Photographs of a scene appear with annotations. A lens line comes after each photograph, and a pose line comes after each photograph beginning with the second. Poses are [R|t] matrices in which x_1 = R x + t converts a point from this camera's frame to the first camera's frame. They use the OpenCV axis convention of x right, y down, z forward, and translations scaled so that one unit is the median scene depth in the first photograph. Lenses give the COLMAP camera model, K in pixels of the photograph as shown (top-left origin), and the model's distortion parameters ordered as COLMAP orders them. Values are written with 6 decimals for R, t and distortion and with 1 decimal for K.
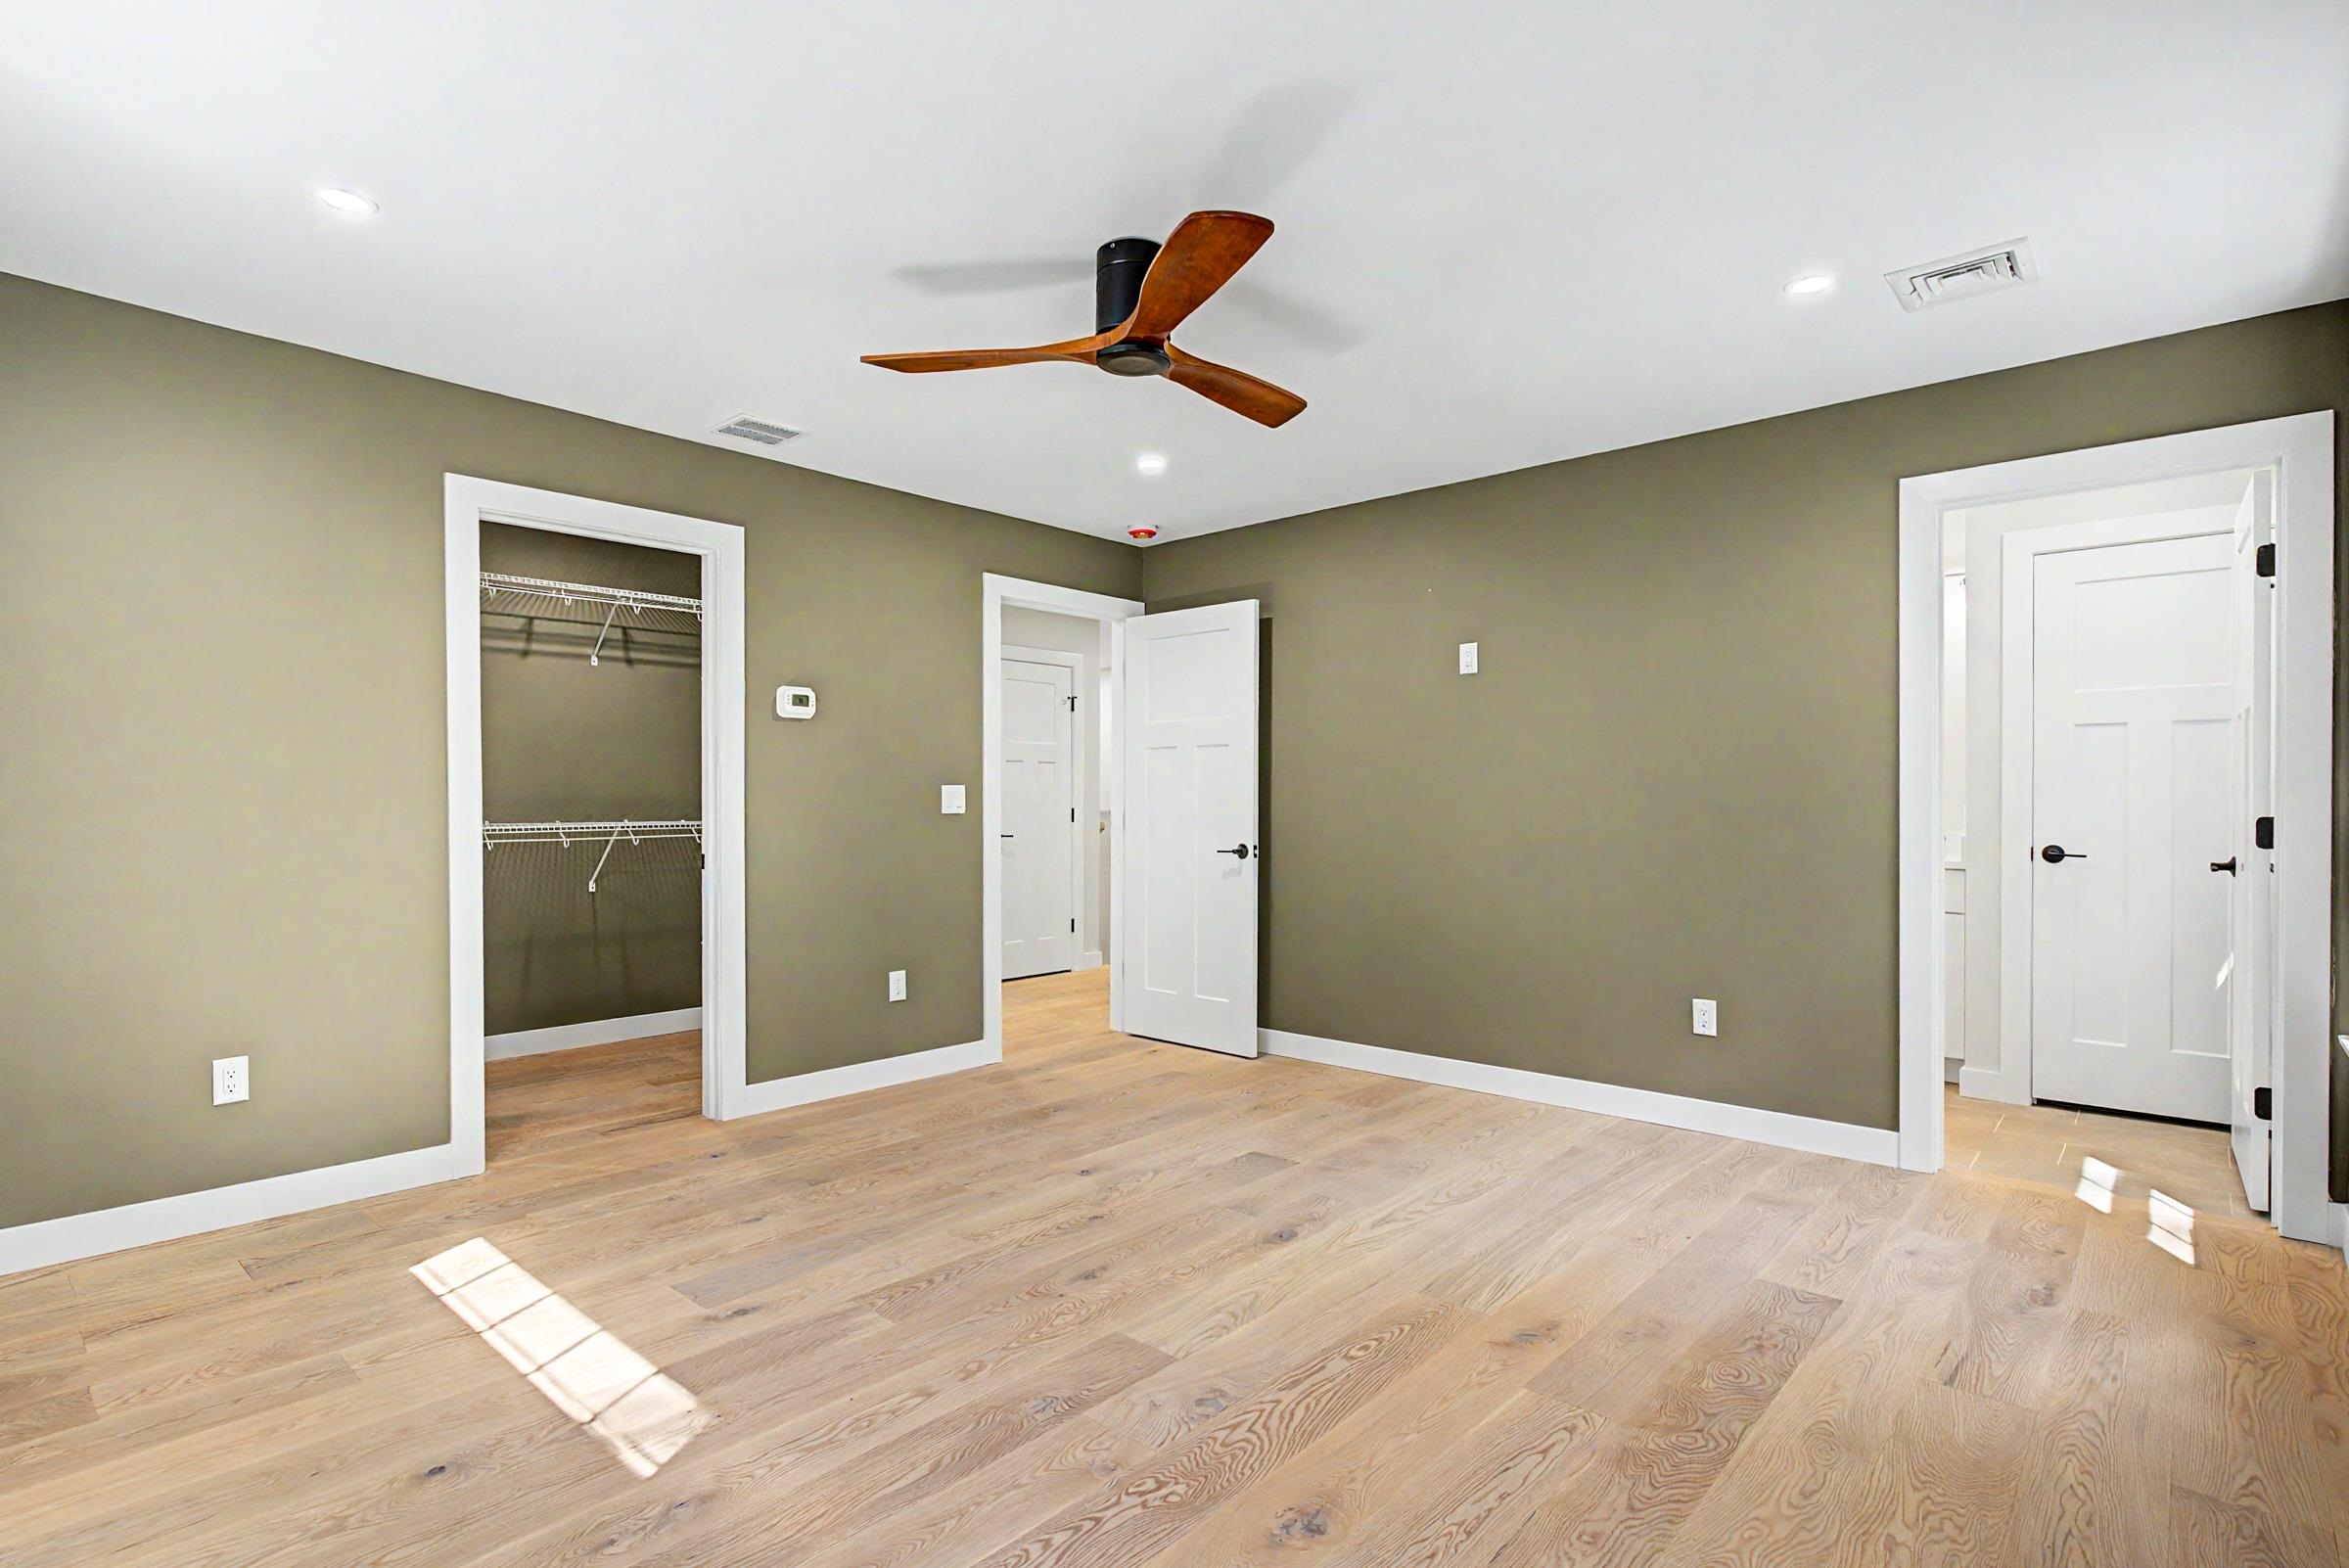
lens RADIAL K [[1121.2, 0, 1176.9], [0, 1121.2, 797.0], [0, 0, 1]] dist [-0.002714, -0.001767]
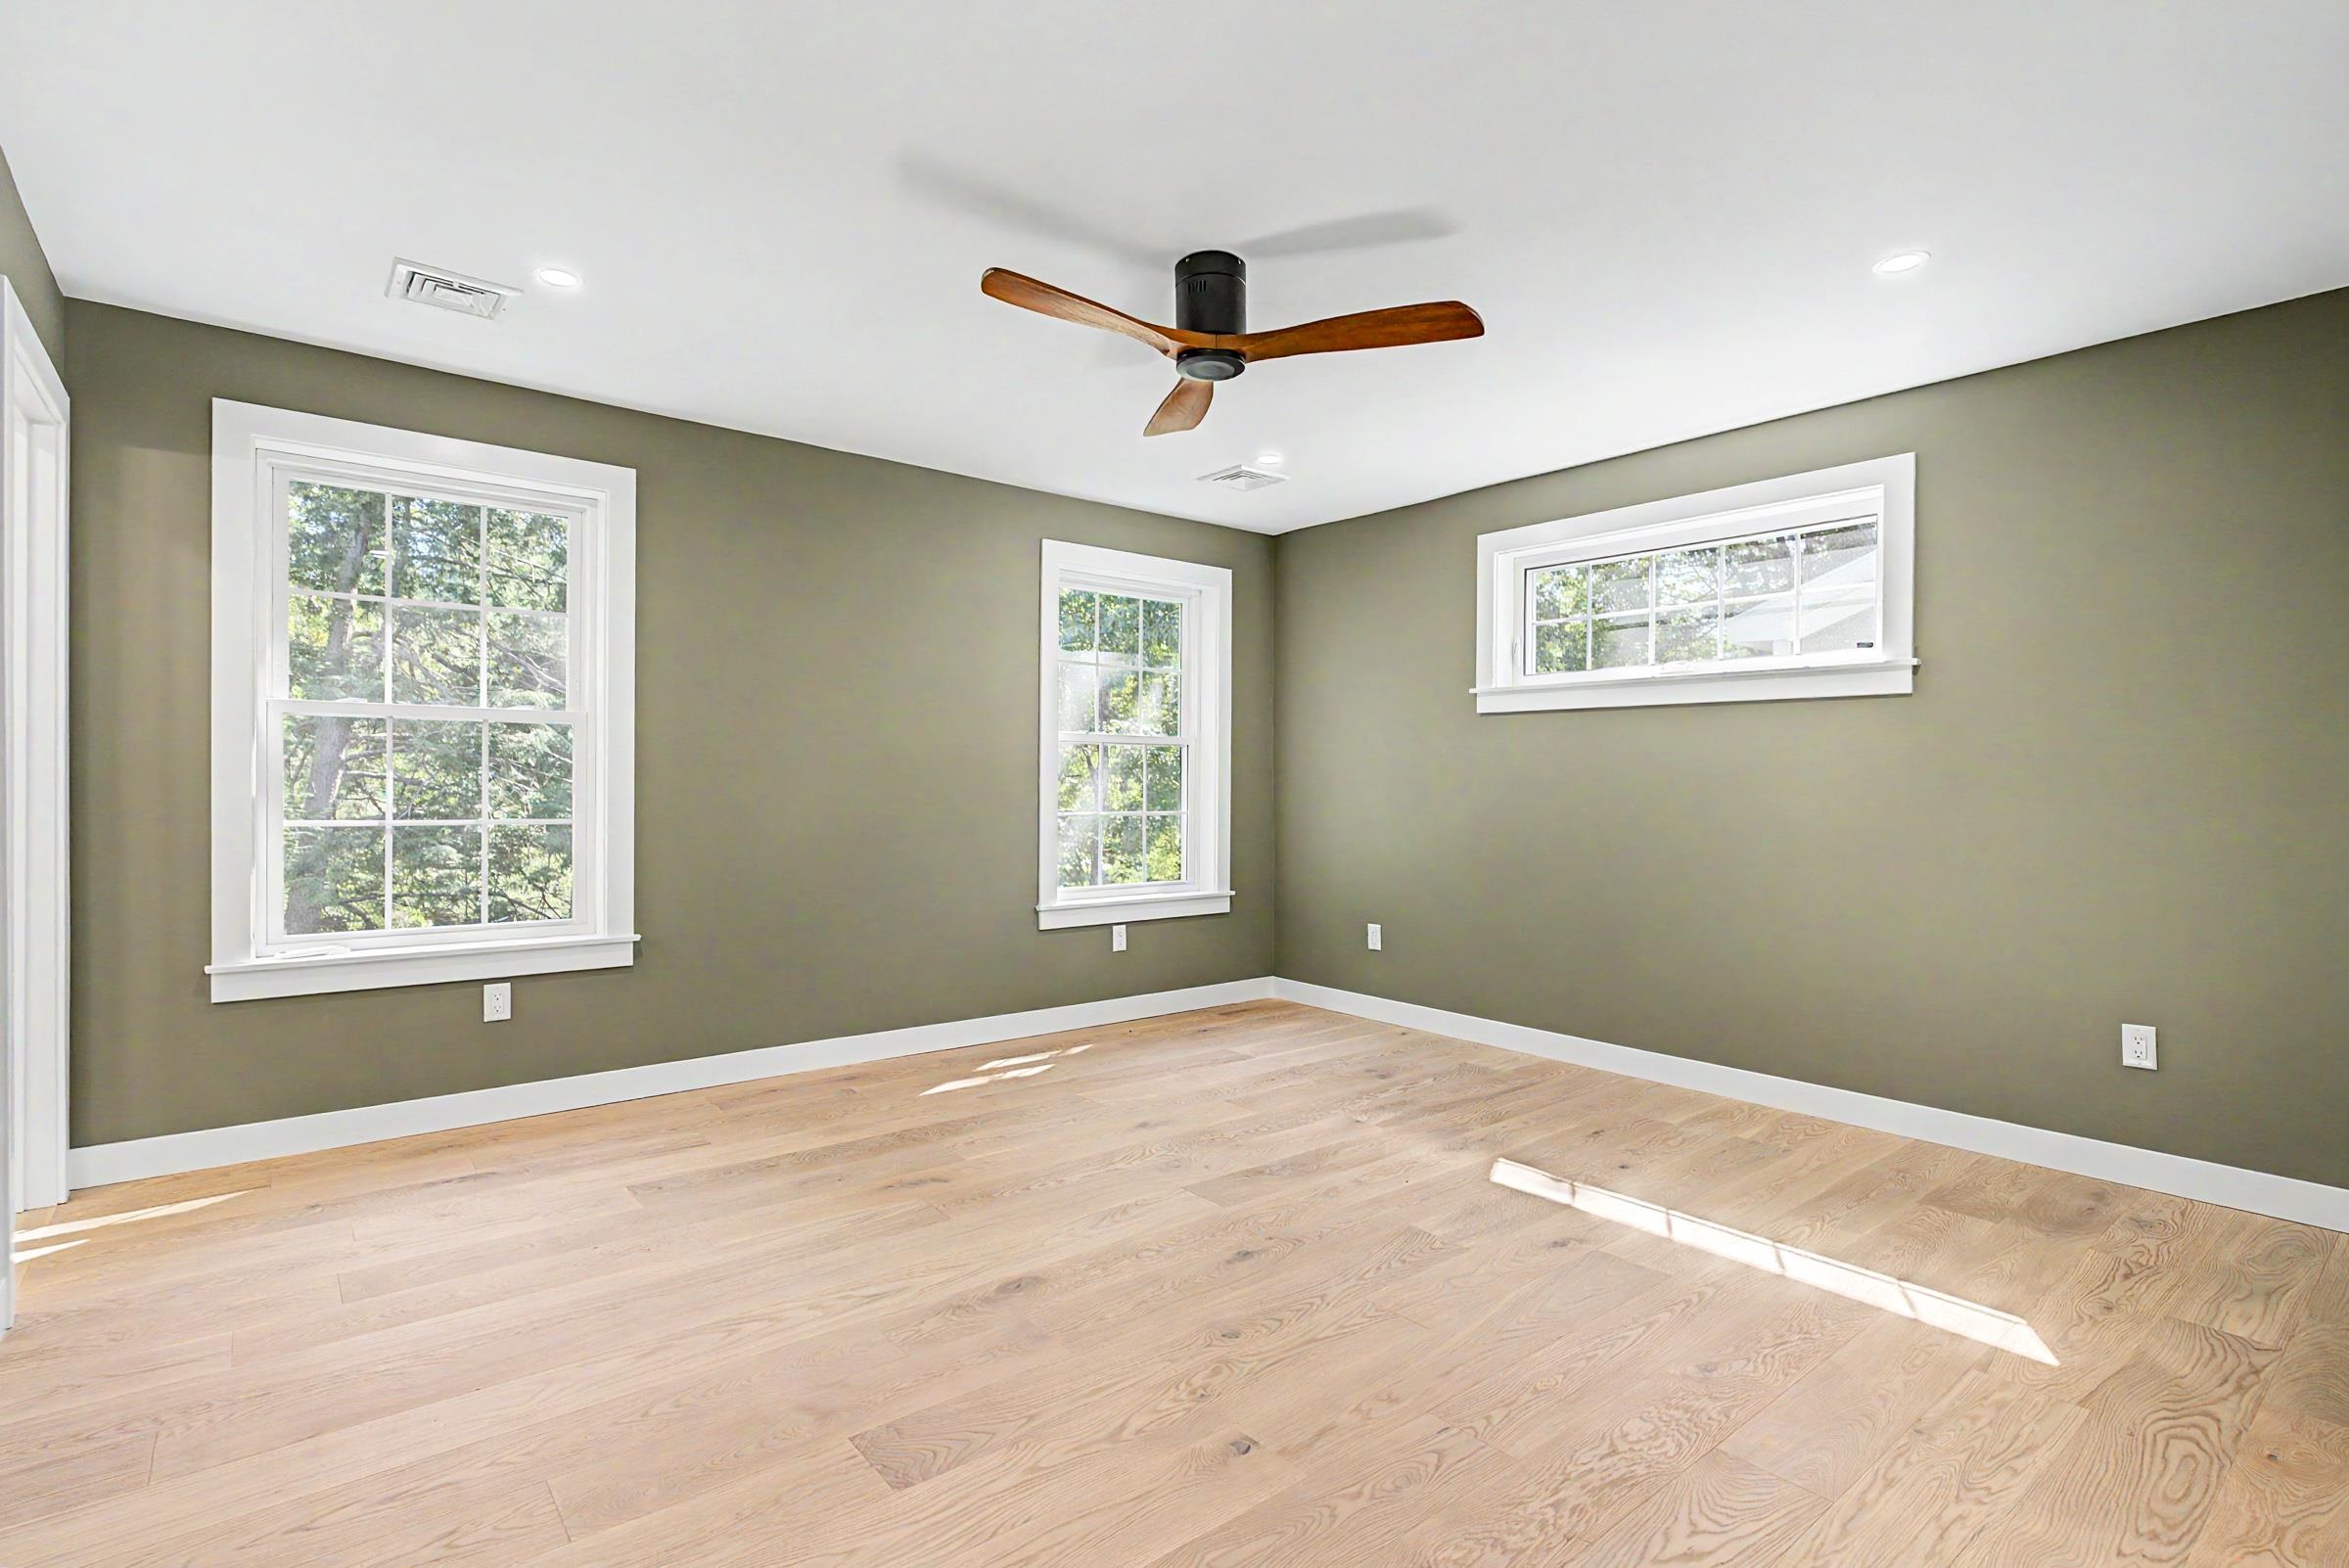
lens RADIAL K [[1121.2, 0, 1173.9], [0, 1121.2, 785.8], [0, 0, 1]] dist [-0.002714, -0.001767]
pose [[-0.987182, -0.006689, 0.159457, -0.172739], [-0.006673, 0.999978, 0.000639, 0.010037], [-0.159458, -0.000434, -0.987205, 1.995937]]
